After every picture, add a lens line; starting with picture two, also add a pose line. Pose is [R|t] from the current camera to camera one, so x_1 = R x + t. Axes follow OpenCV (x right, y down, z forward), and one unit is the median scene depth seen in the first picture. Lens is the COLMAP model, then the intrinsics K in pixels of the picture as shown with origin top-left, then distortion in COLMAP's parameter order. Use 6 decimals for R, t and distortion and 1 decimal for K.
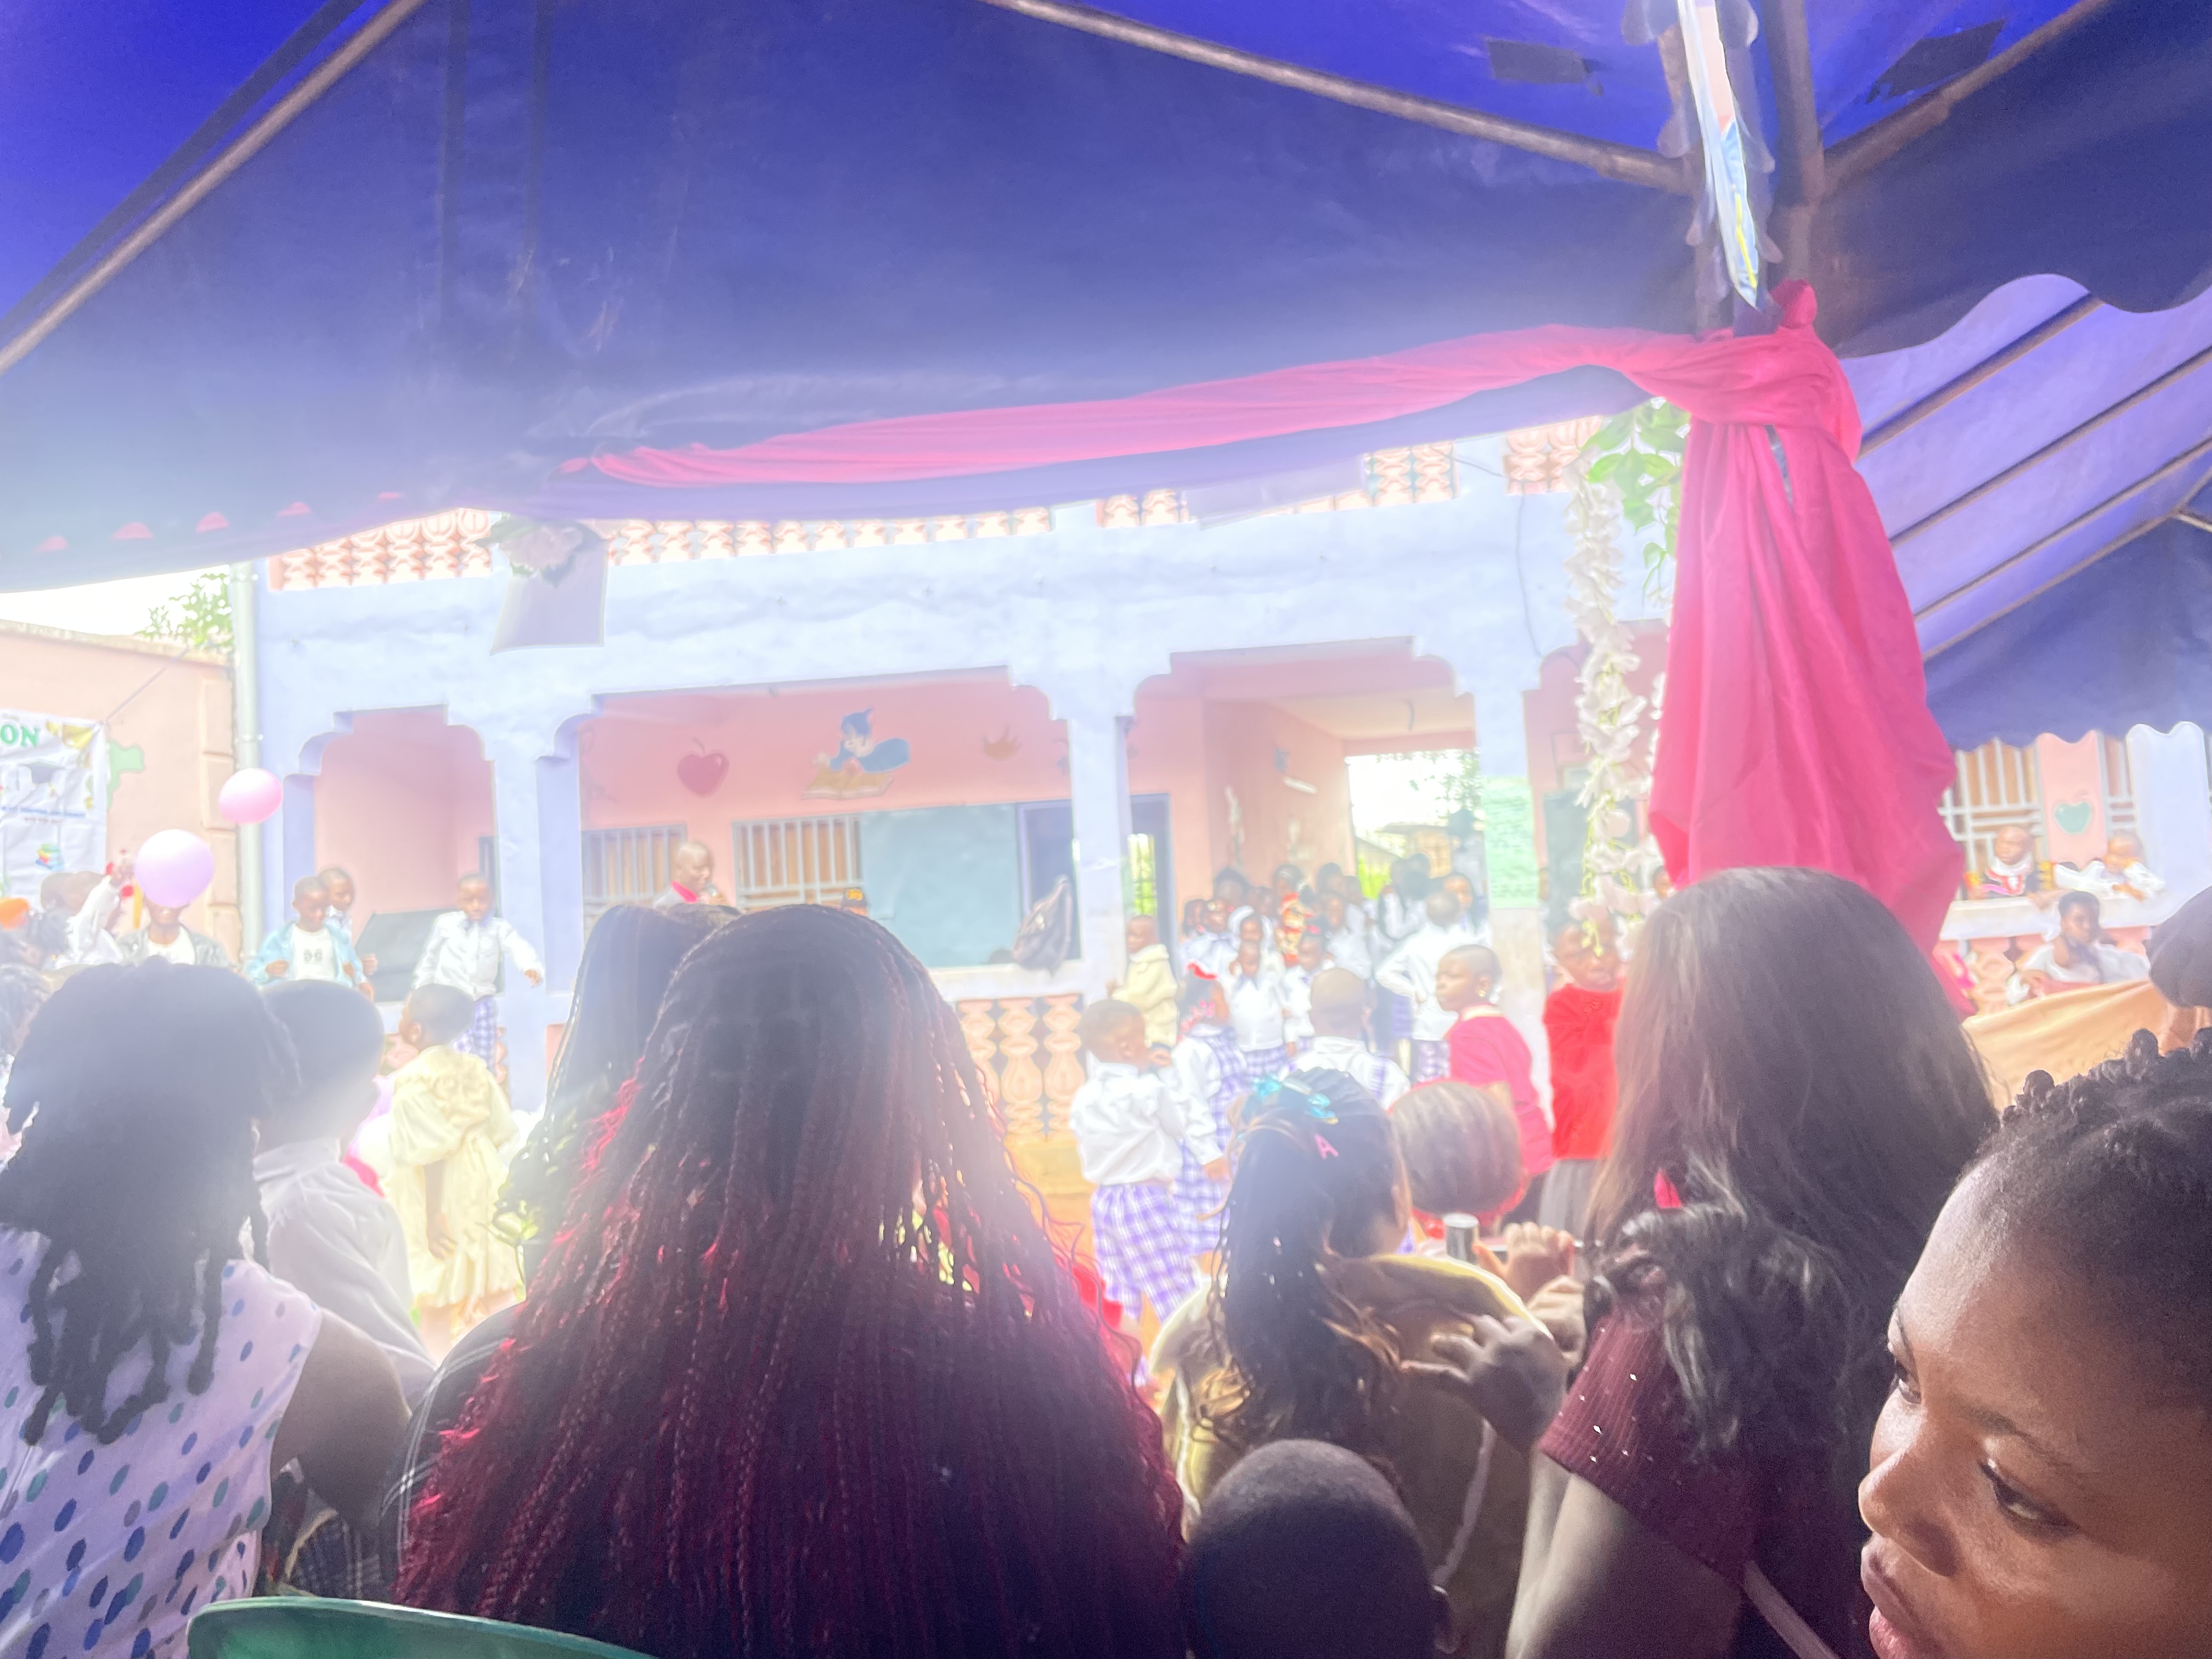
lens RADIAL K [[1746.0, 0, 1140.5], [0, 1746.0, 818.4], [0, 0, 1]] dist [0.098435, -0.123982]
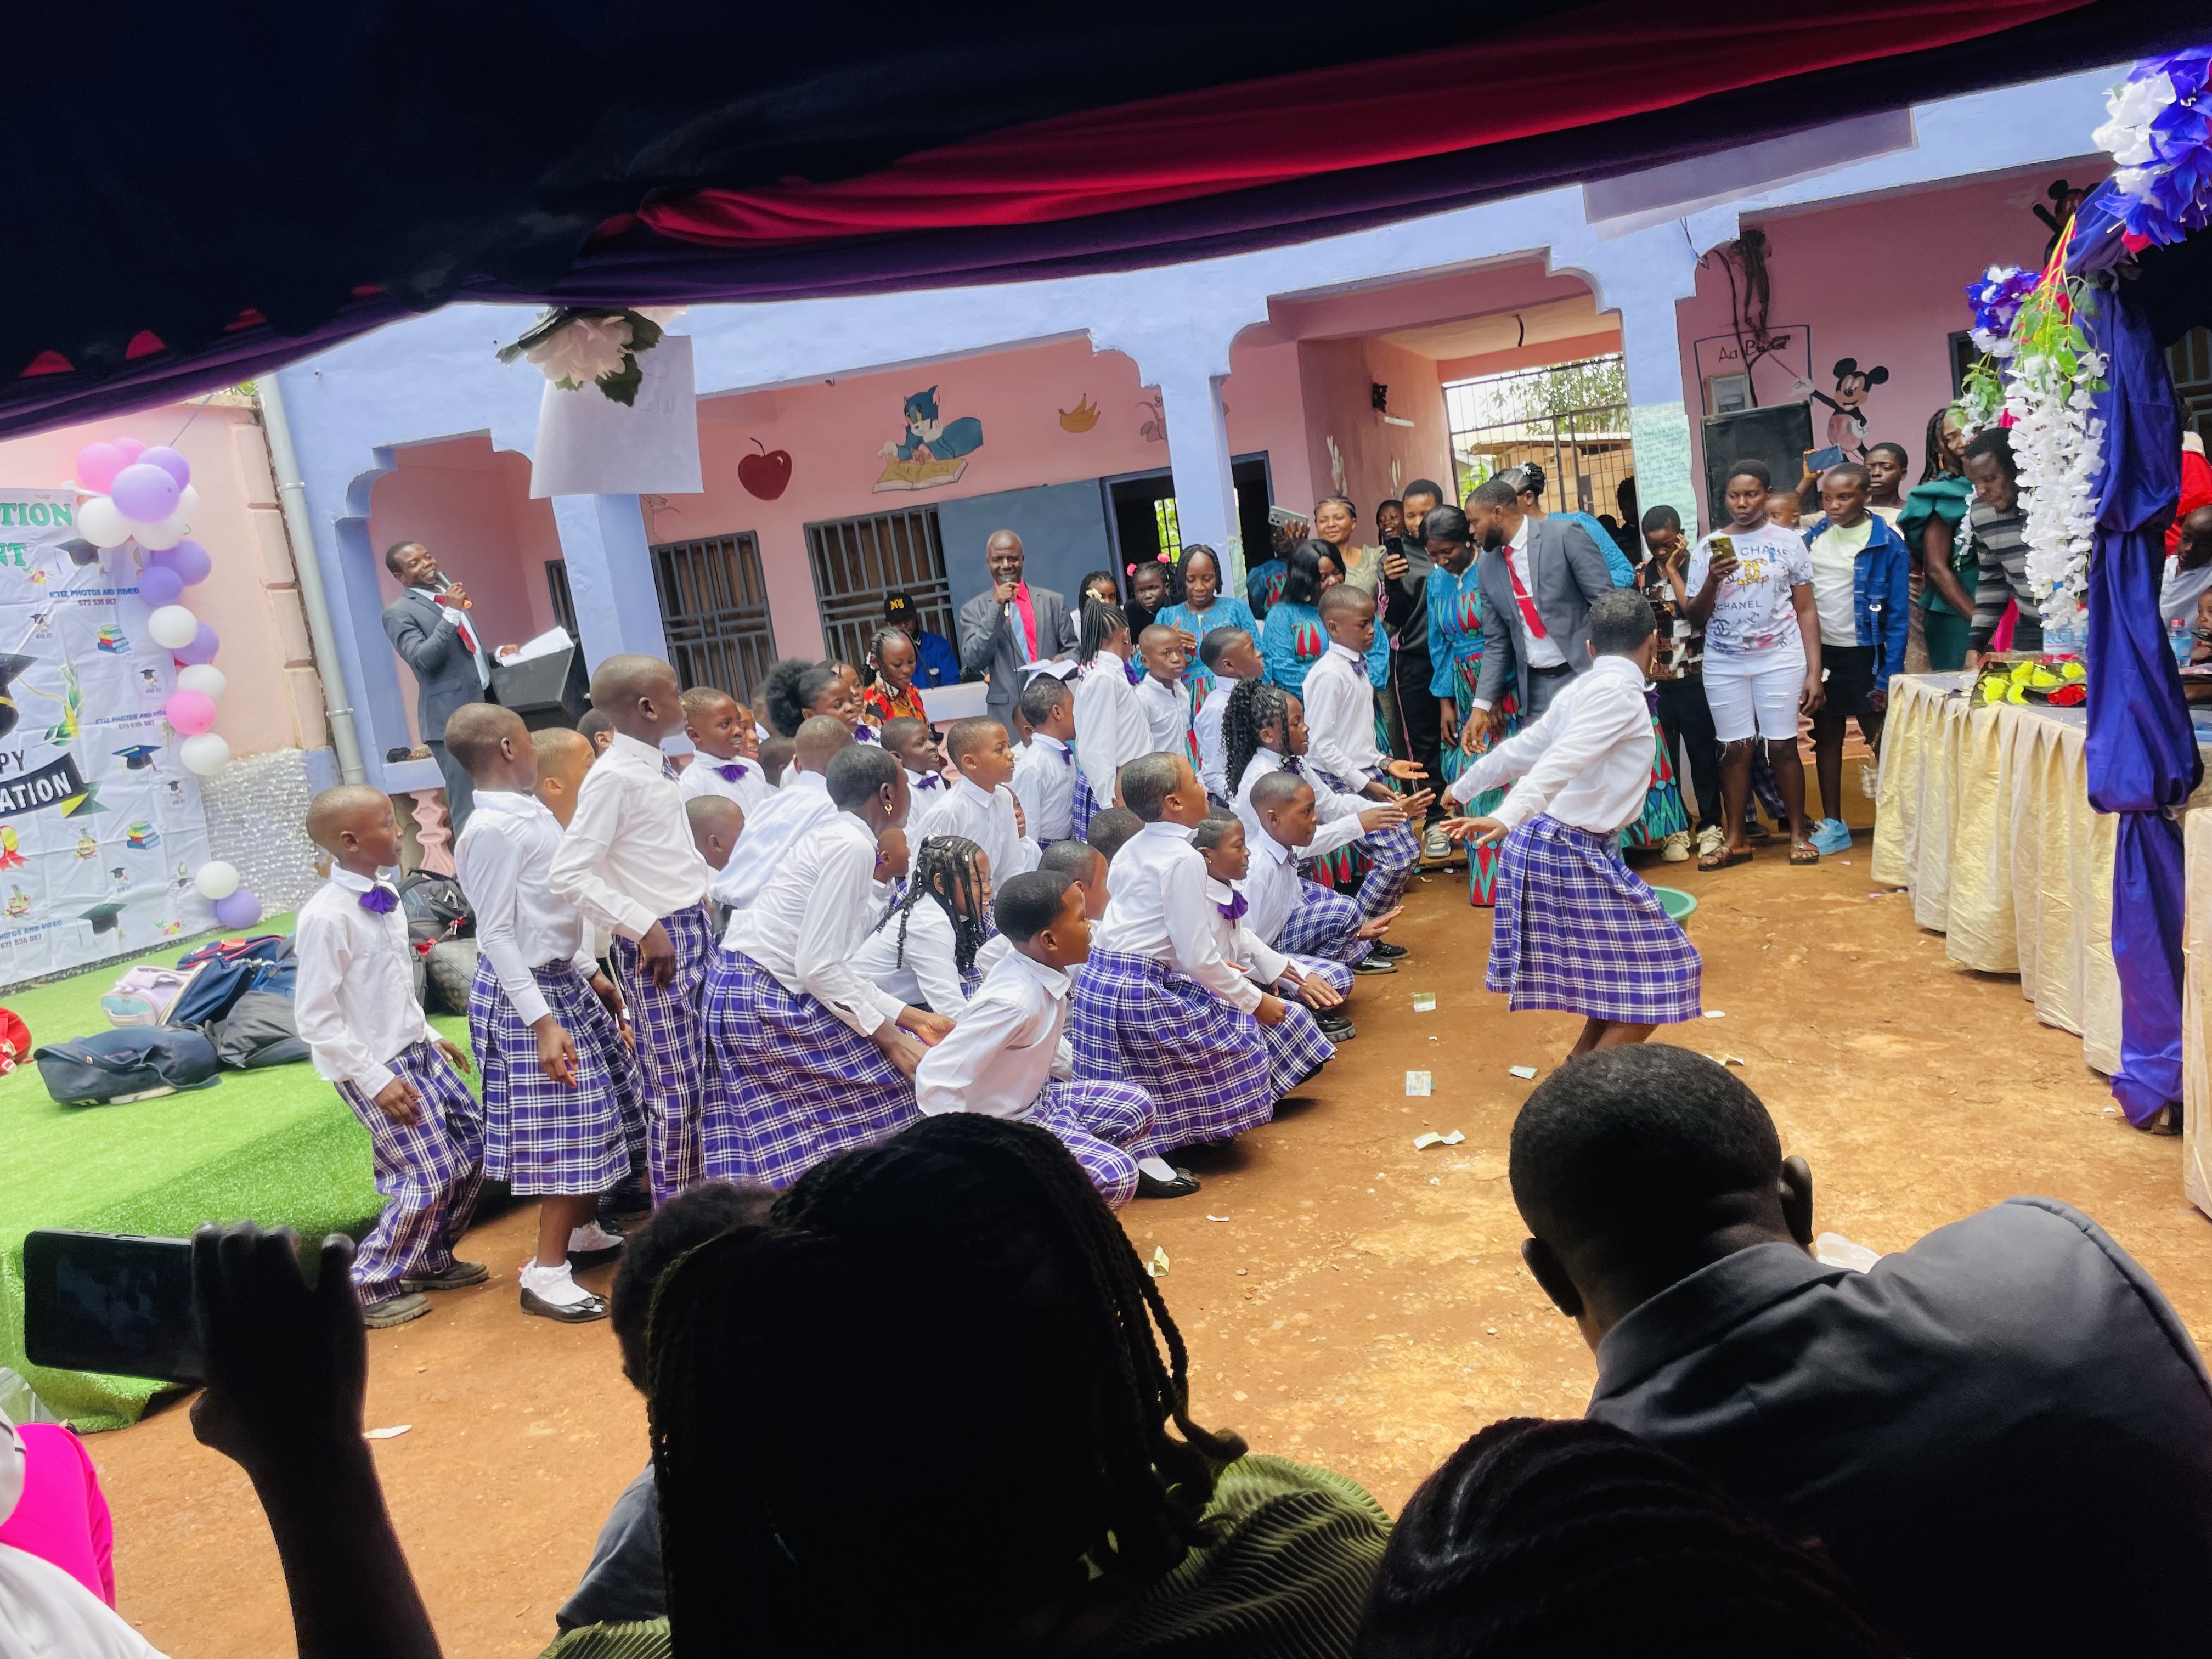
lens RADIAL K [[1704.8, 0, 1091.7], [0, 1704.8, 806.3], [0, 0, 1]] dist [0.099035, -0.131273]
pose [[0.994741, -0.076639, -0.067947, -0.032509], [0.089238, 0.974110, 0.207719, -0.032290], [0.050268, -0.212690, 0.975826, 0.092148]]
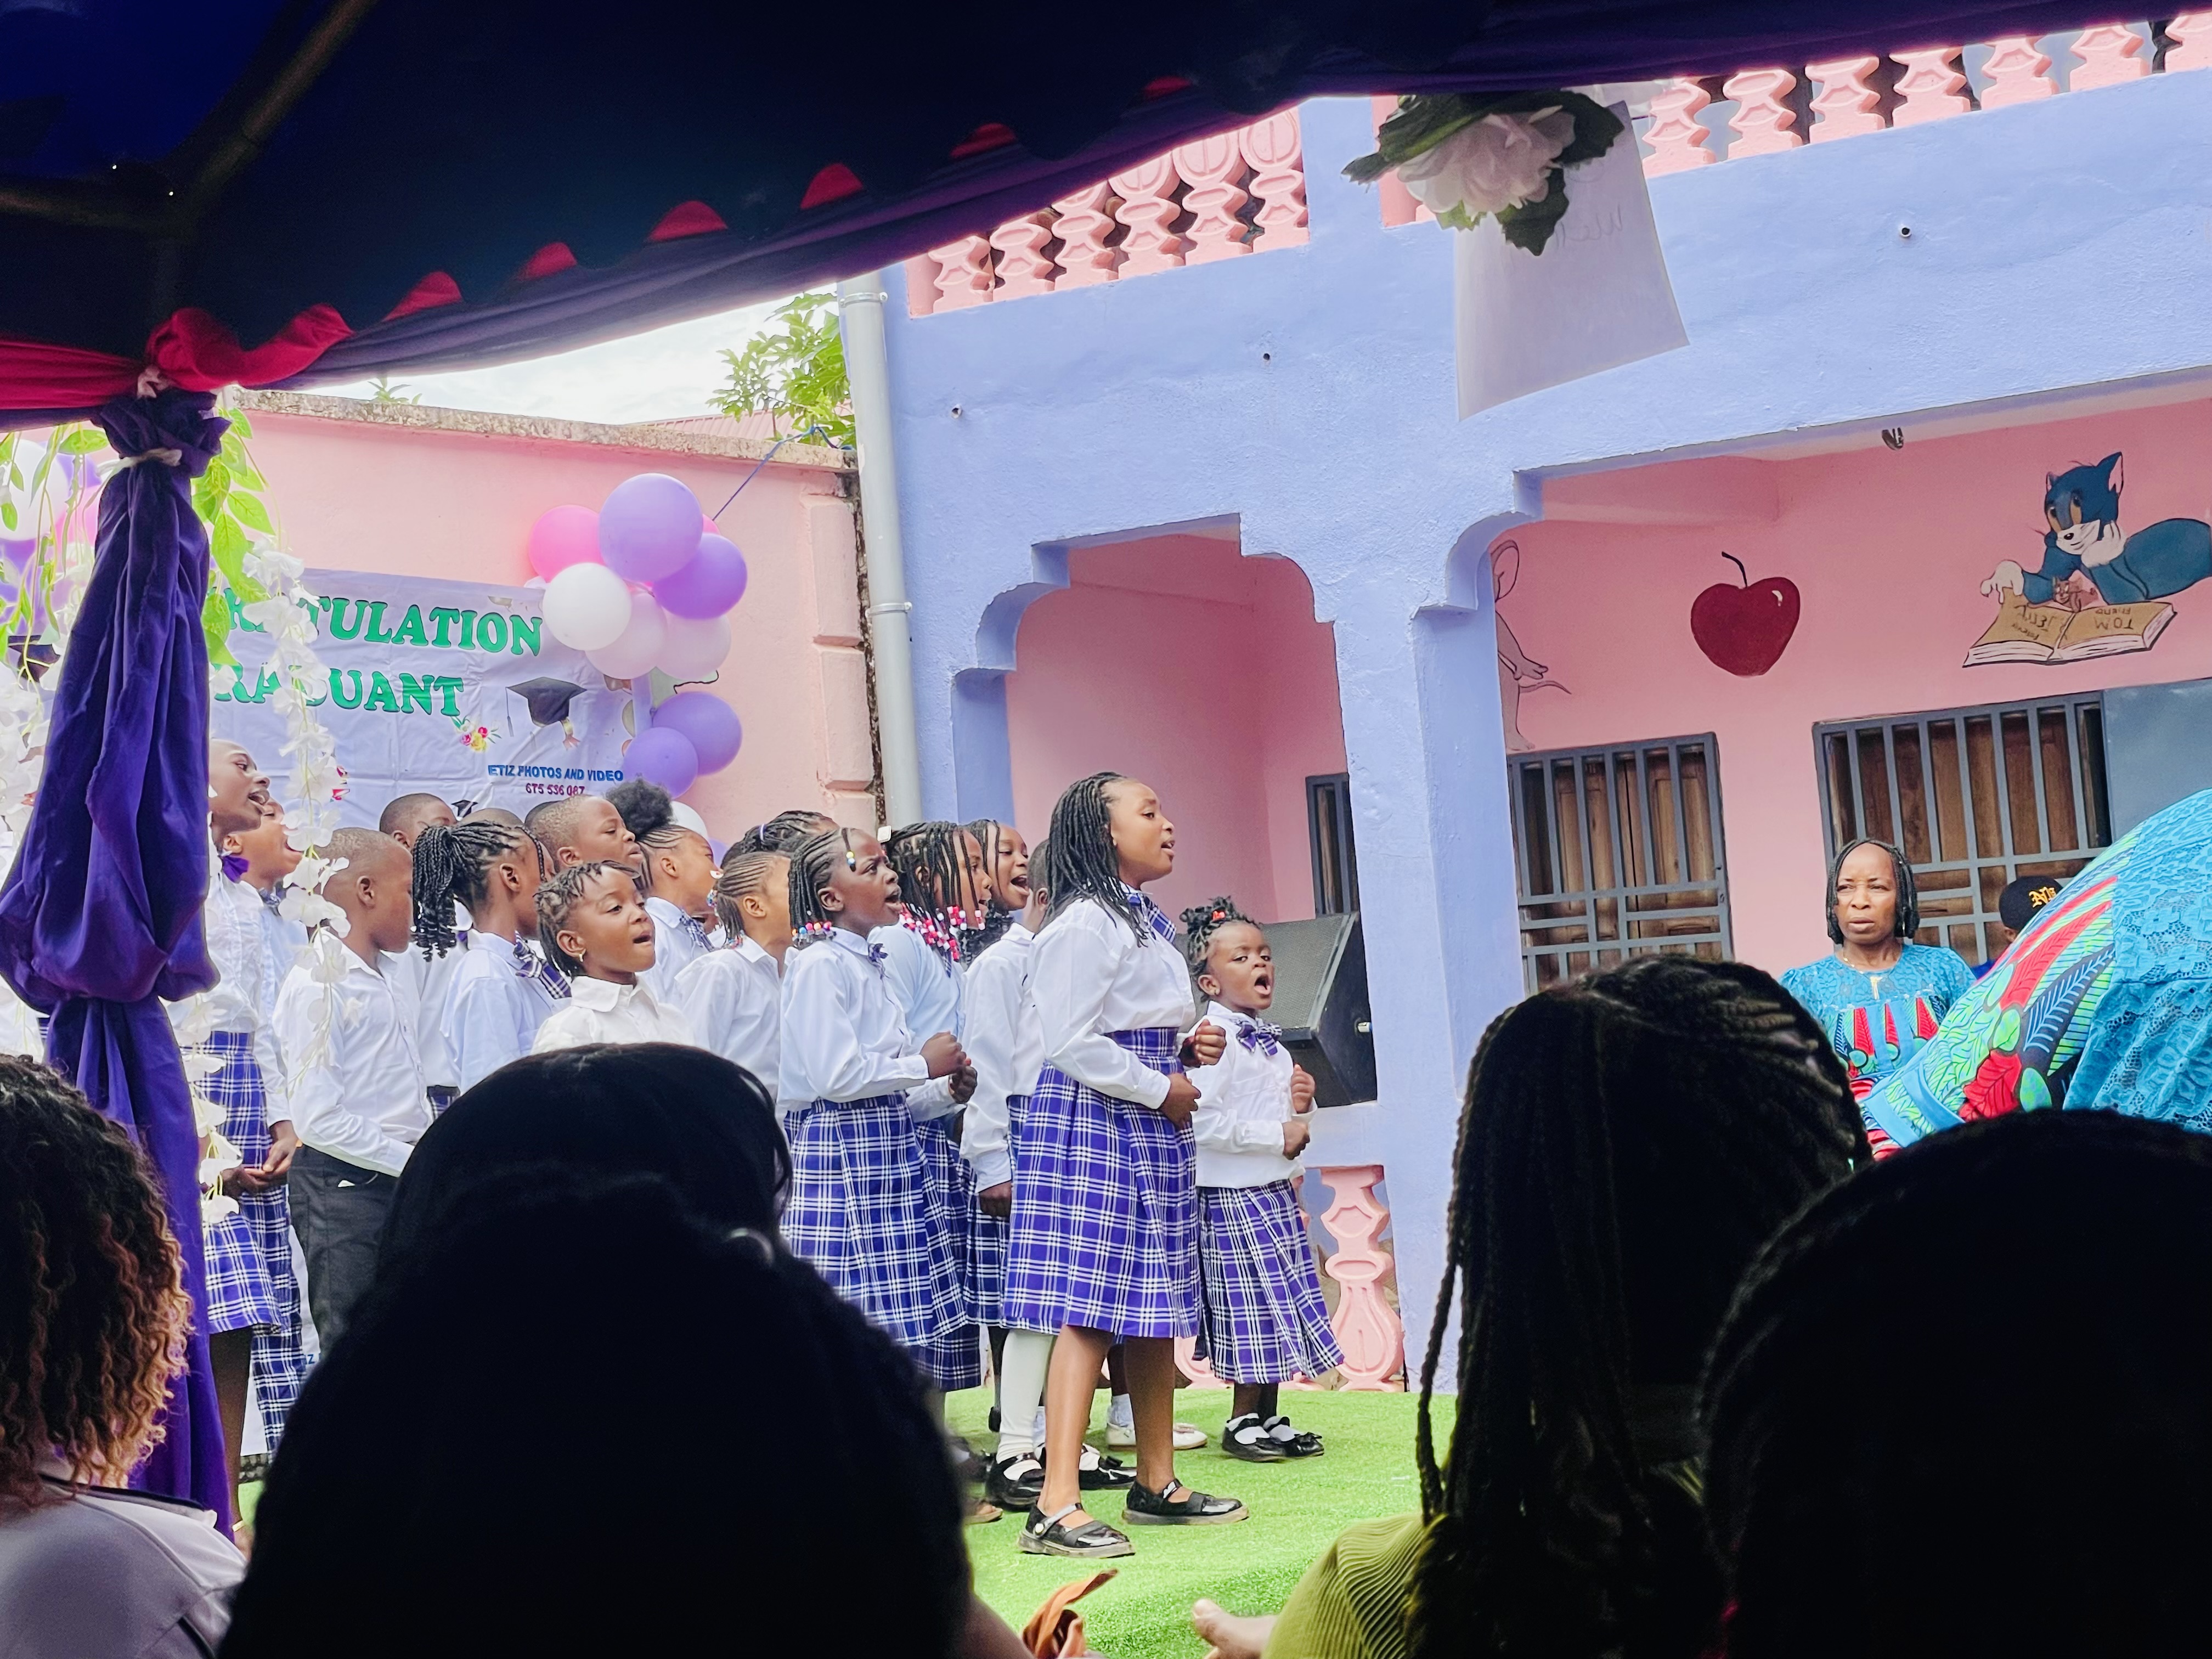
lens RADIAL K [[3709.3, 0, 1104.3], [0, 3709.3, 753.3], [0, 0, 1]] dist [0.161052, 0.035890]
pose [[0.918513, -0.042054, -0.393147, -0.021816], [0.047243, 0.998877, 0.003526, -0.003754], [0.392558, -0.021812, 0.919469, 0.030634]]
